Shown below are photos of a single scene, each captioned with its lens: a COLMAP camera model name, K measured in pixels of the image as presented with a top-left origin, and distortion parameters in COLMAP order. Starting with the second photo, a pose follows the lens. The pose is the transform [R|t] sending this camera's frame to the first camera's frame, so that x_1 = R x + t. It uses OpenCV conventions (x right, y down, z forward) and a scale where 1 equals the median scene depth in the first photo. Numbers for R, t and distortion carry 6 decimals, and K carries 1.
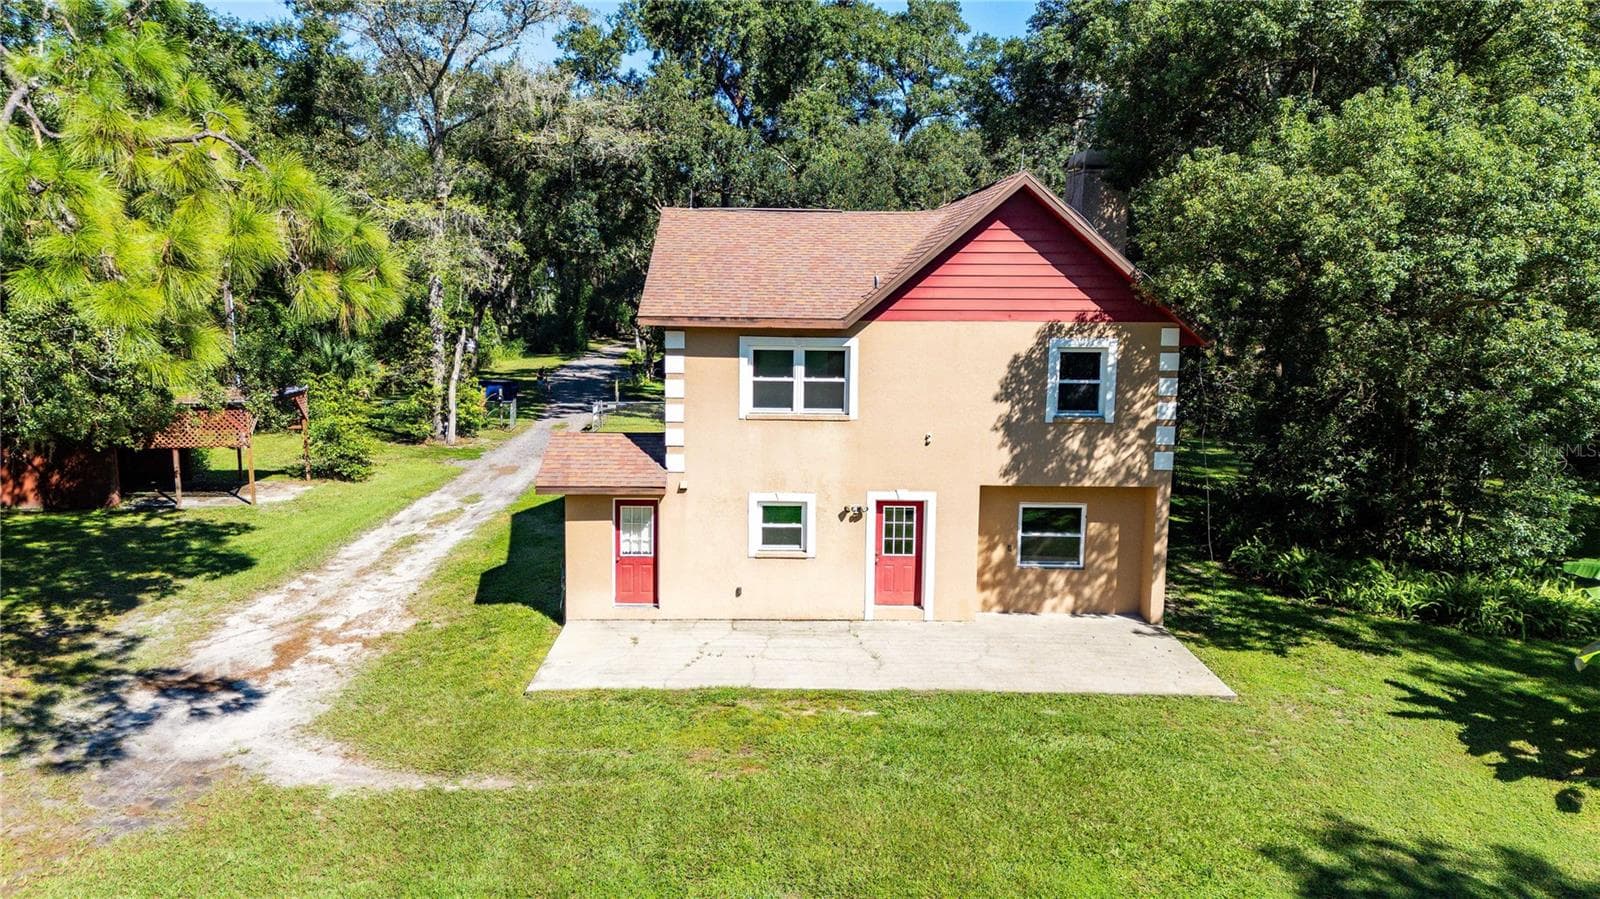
lens RADIAL K [[1182.2, 0, 793.5], [0, 1182.2, 446.8], [0, 0, 1]] dist [0.089607, 0.000285]
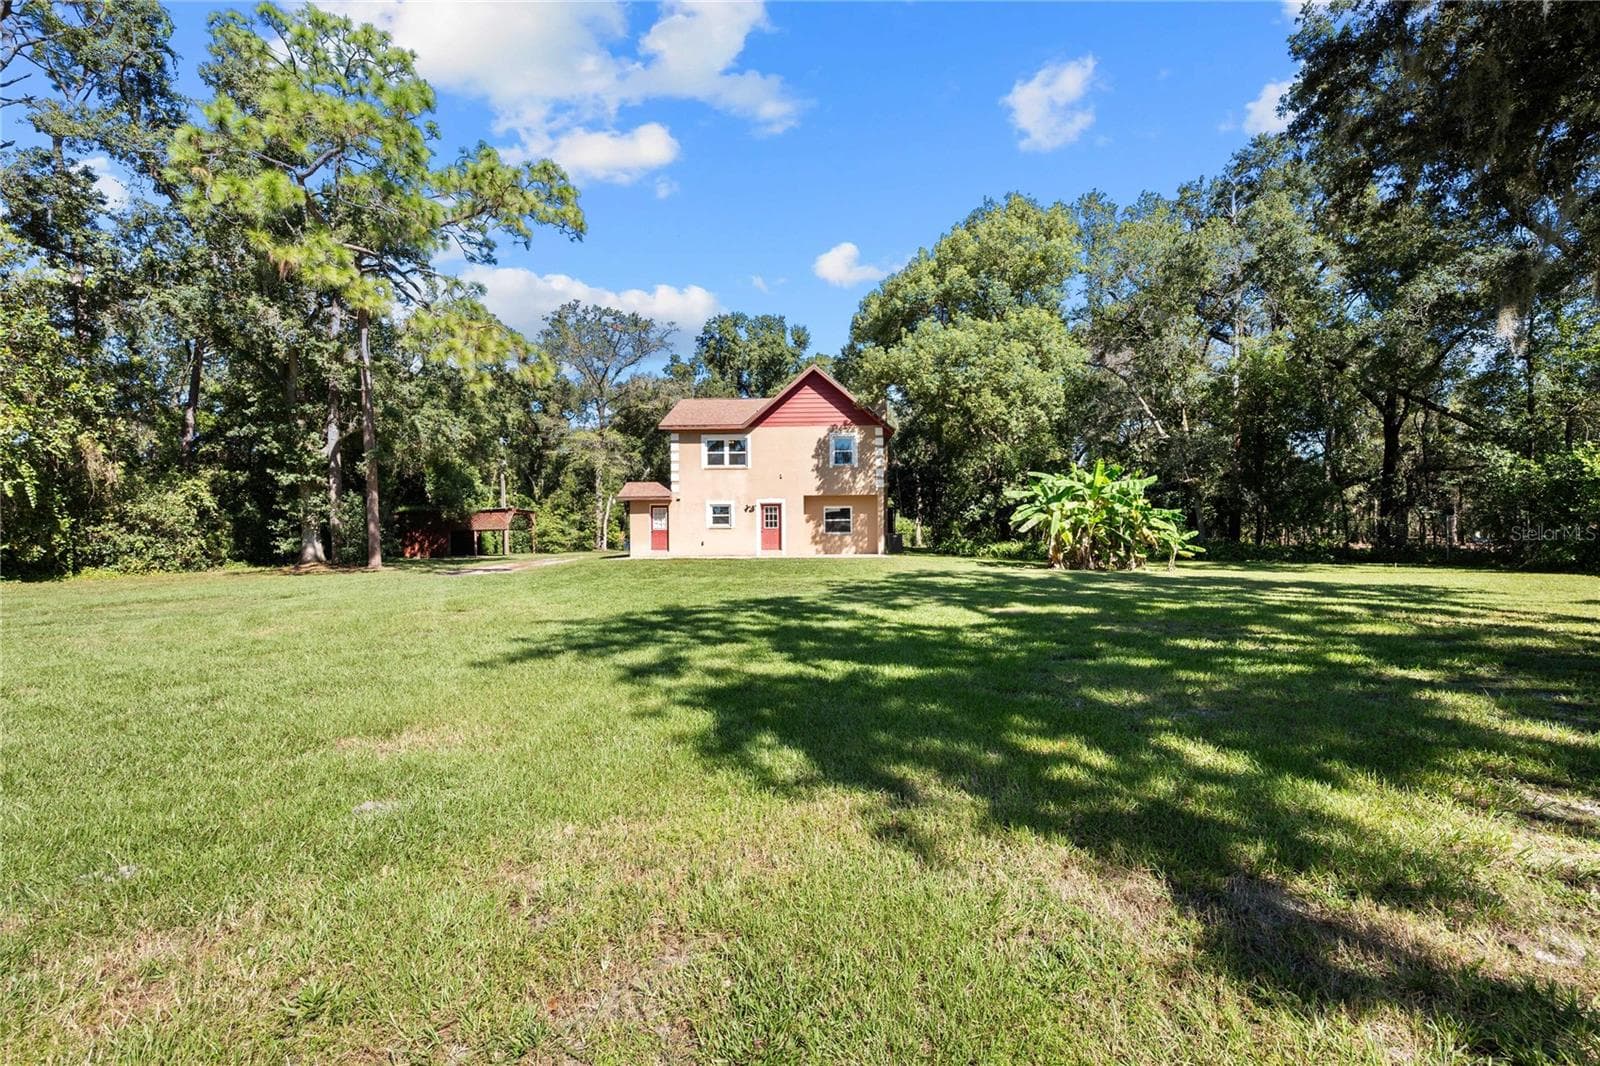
lens RADIAL K [[697.8, 0, 796.2], [0, 697.8, 536.6], [0, 0, 1]] dist [-0.002777, 0.001370]
pose [[0.998650, -0.021941, -0.047081, 0.205903], [0.014946, 0.989453, -0.144082, 0.313435], [0.049745, 0.143184, 0.988445, -0.359967]]
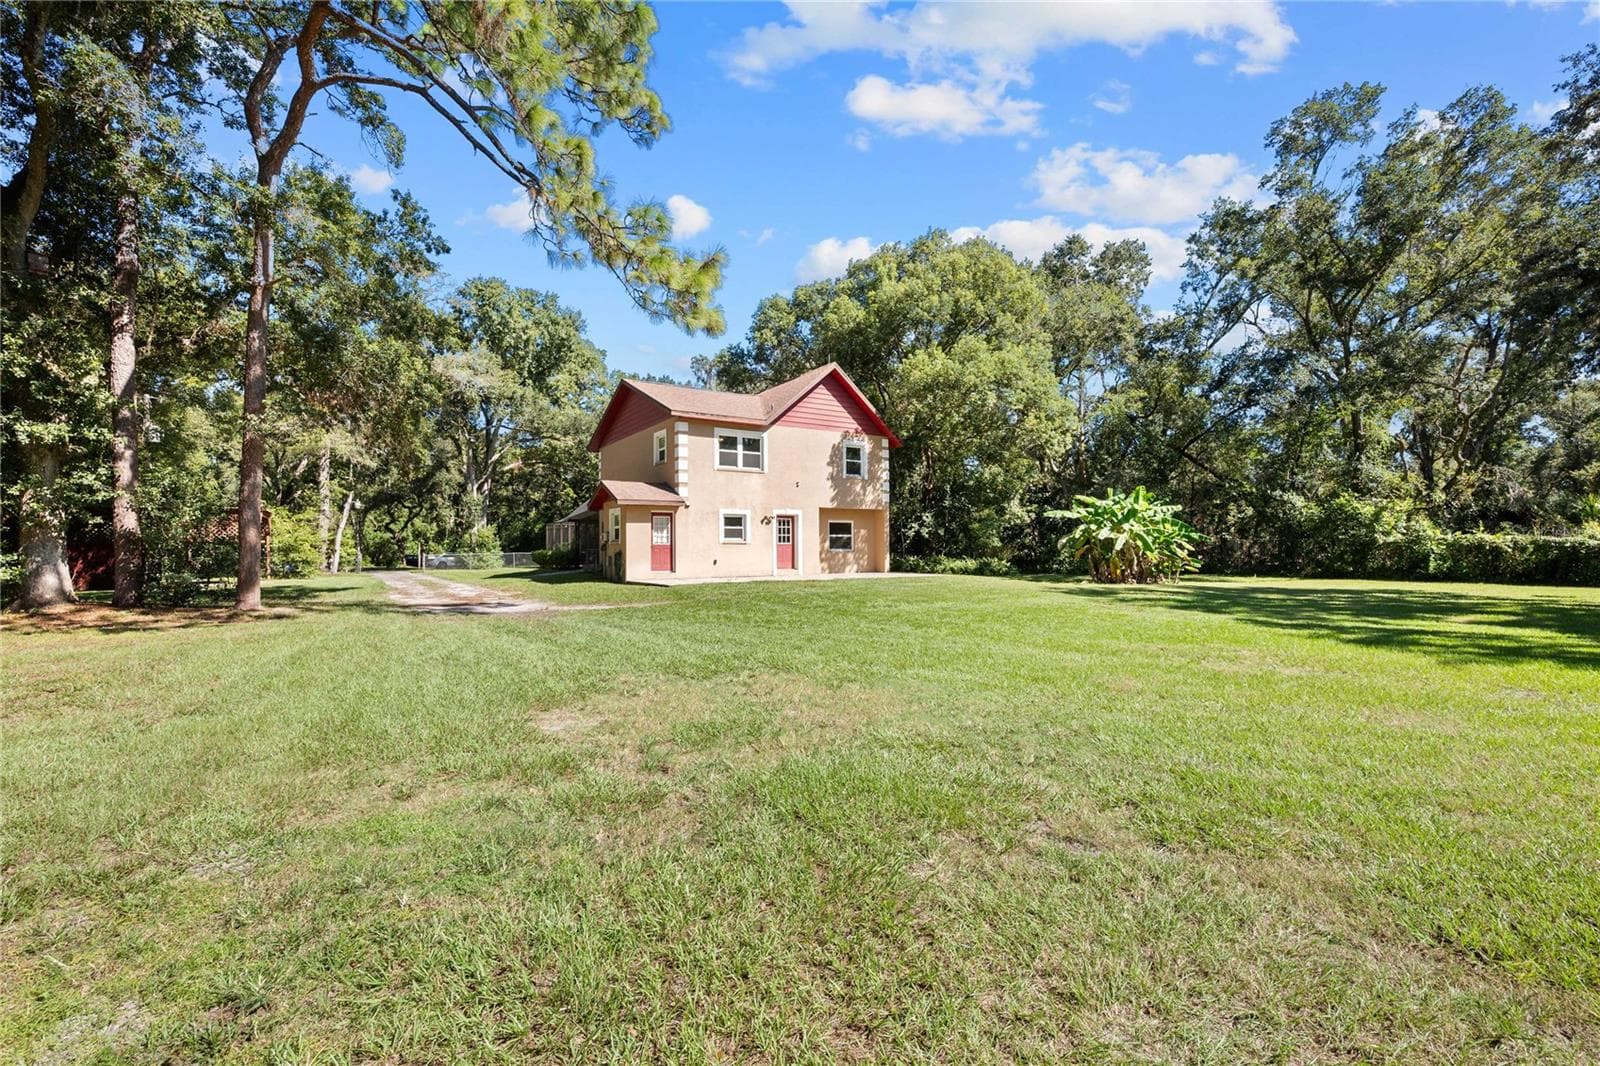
lens RADIAL K [[697.8, 0, 795.2], [0, 697.8, 534.9], [0, 0, 1]] dist [-0.002777, 0.001370]
pose [[0.855322, -0.005521, 0.518068, -0.516822], [0.090732, 0.986087, -0.139287, 0.248023], [-0.510091, 0.166141, 0.843922, -0.007123]]
